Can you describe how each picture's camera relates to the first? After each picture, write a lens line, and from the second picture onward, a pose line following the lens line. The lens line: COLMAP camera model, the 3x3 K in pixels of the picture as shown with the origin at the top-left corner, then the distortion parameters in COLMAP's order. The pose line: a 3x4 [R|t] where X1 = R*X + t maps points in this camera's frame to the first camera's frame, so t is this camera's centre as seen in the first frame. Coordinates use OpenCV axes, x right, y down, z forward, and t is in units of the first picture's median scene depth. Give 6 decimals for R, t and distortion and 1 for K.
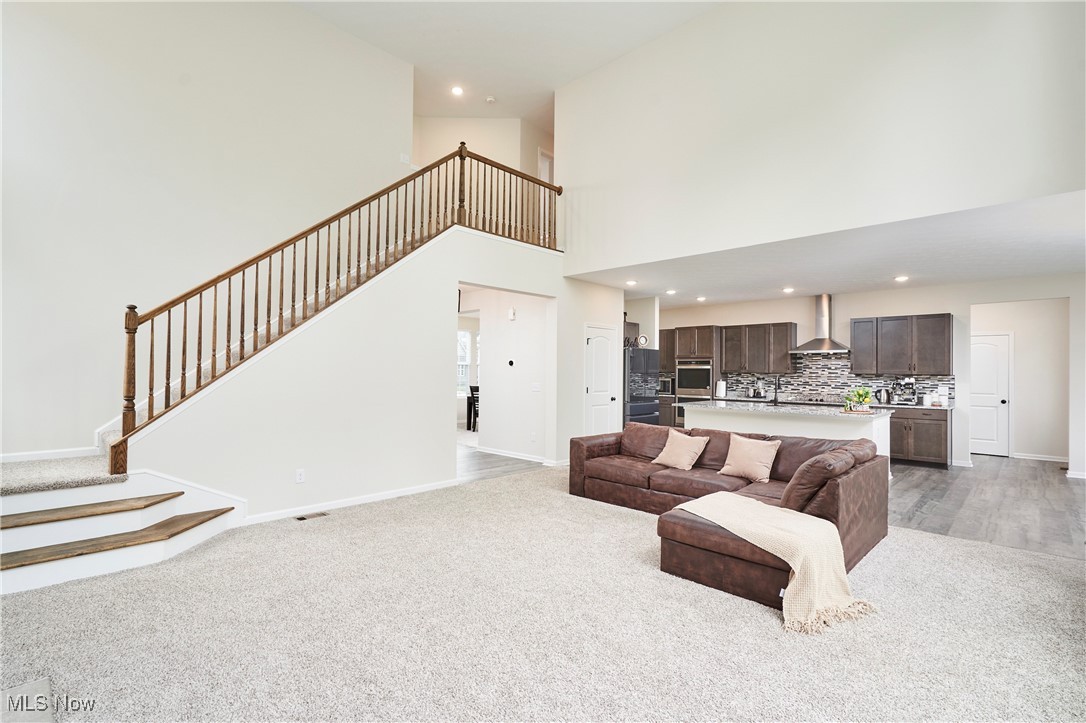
lens RADIAL K [[503.3, 0, 548.0], [0, 503.3, 367.1], [0, 0, 1]] dist [-0.000378, -0.000067]
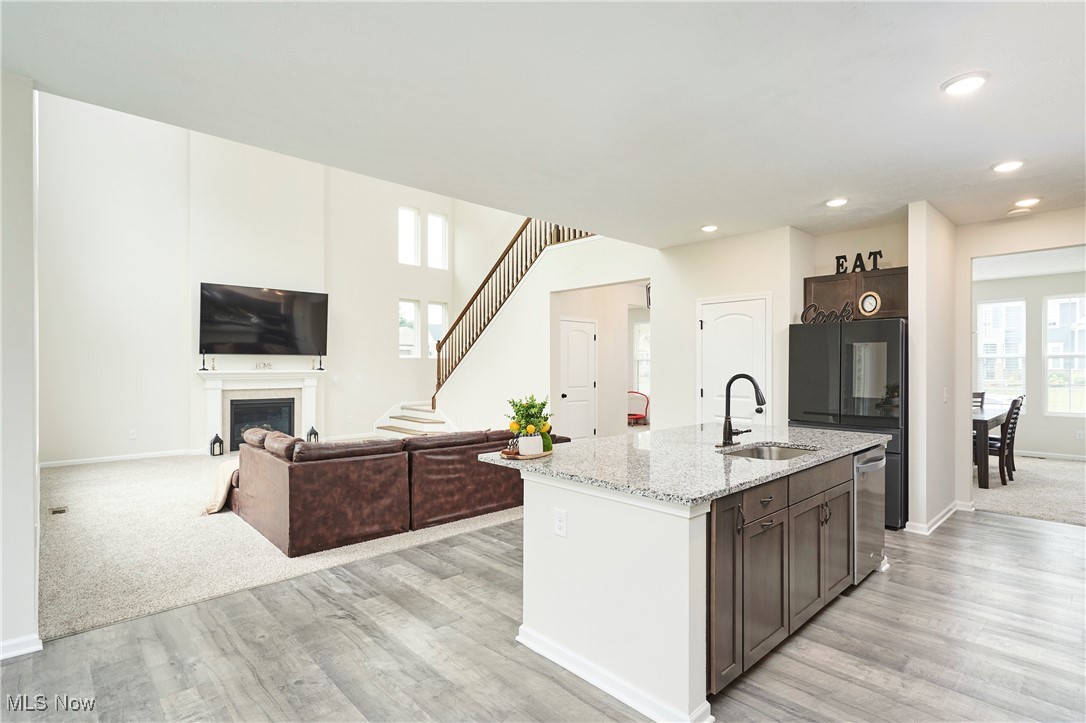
lens RADIAL K [[537.3, 0, 545.5], [0, 537.3, 367.6], [0, 0, 1]] dist [0.000578, 0.000110]
pose [[-0.048116, -0.006337, -0.998822, 0.841487], [0.006674, 0.999956, -0.006666, 0.013478], [0.998819, -0.006987, -0.048071, 0.800725]]
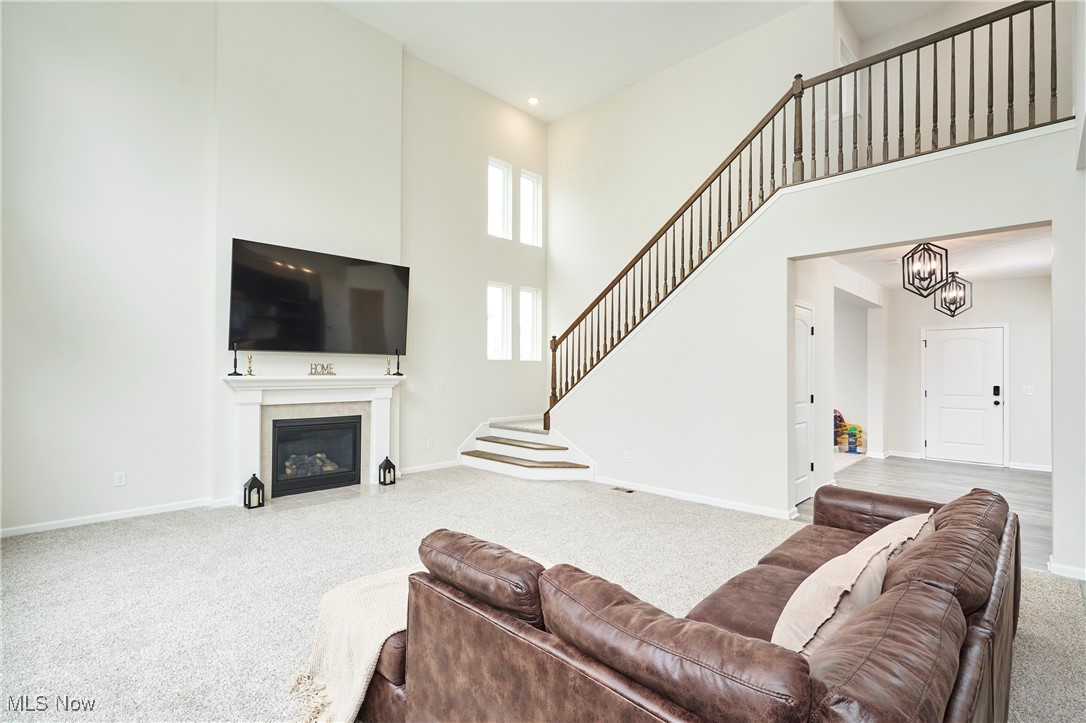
lens RADIAL K [[503.3, 0, 548.0], [0, 503.3, 367.1], [0, 0, 1]] dist [-0.000378, -0.000067]
pose [[0.000196, -0.018315, -0.999832, 0.461093], [0.002669, 0.999829, -0.018314, 0.009539], [0.999996, -0.002665, 0.000245, 0.479410]]
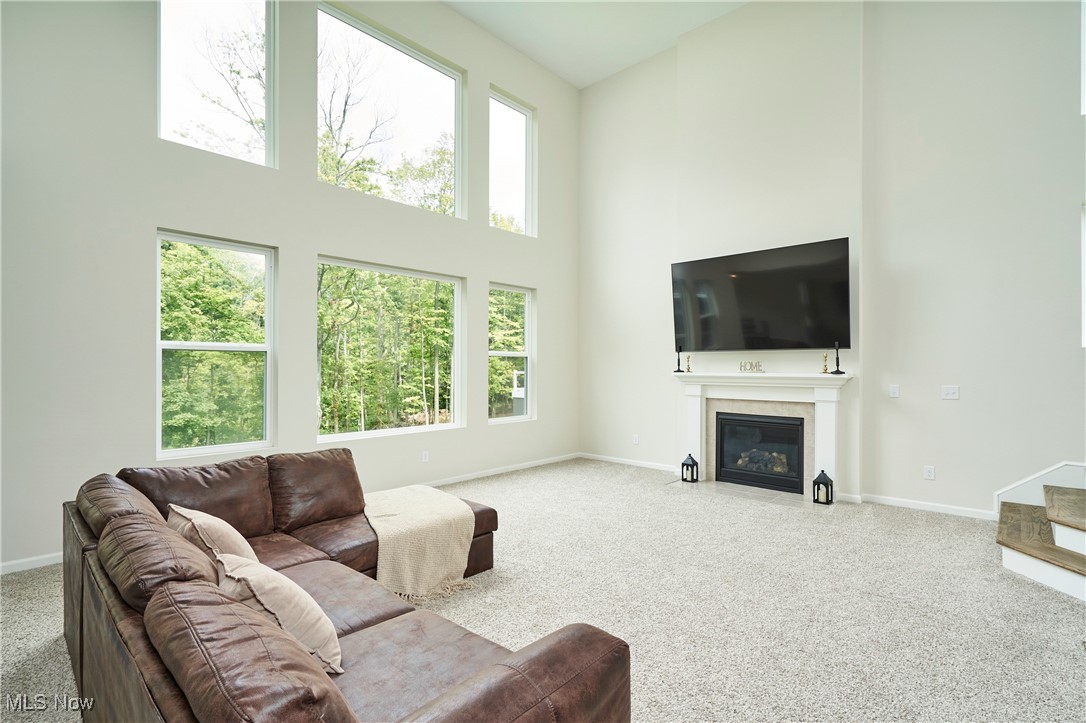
lens RADIAL K [[518.2, 0, 546.5], [0, 518.2, 368.7], [0, 0, 1]] dist [-0.000945, -0.000360]
pose [[-0.999582, -0.011331, -0.026589, 0.060638], [-0.011195, 0.999923, -0.005276, 0.008689], [0.026646, -0.004976, -0.999633, 0.889136]]
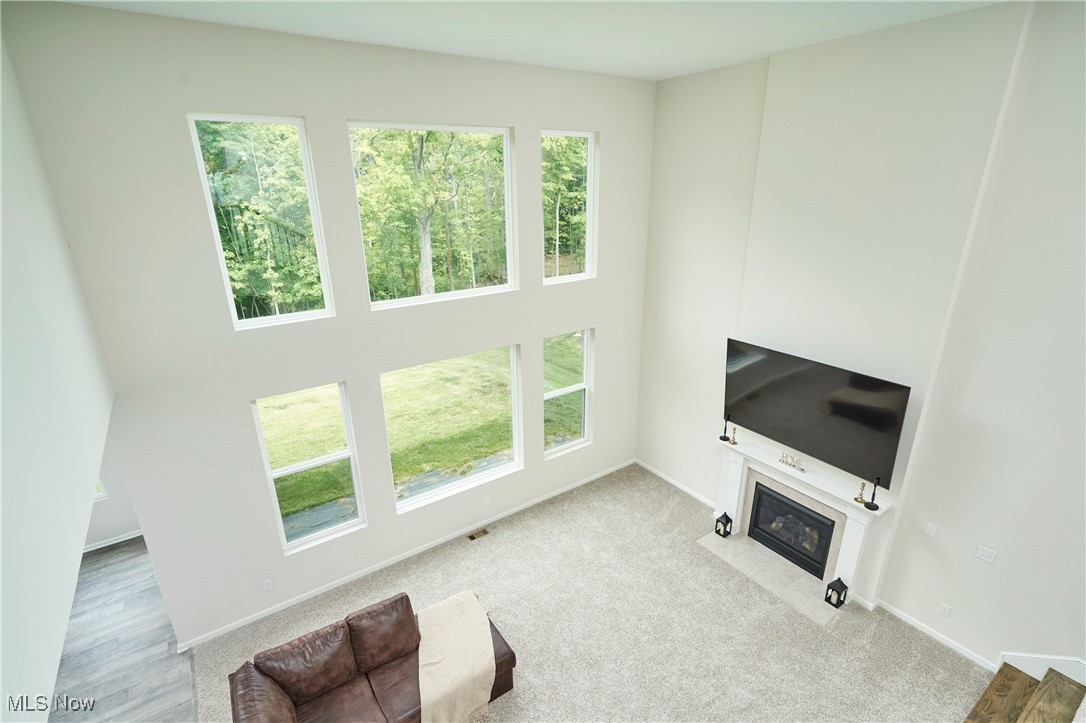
lens RADIAL K [[518.2, 0, 546.5], [0, 518.2, 368.7], [0, 0, 1]] dist [-0.000945, -0.000360]
pose [[-0.981494, -0.064382, 0.180348, -0.030271], [0.000996, 0.940060, 0.341008, -0.378198], [-0.191492, 0.334877, -0.922599, 0.865292]]
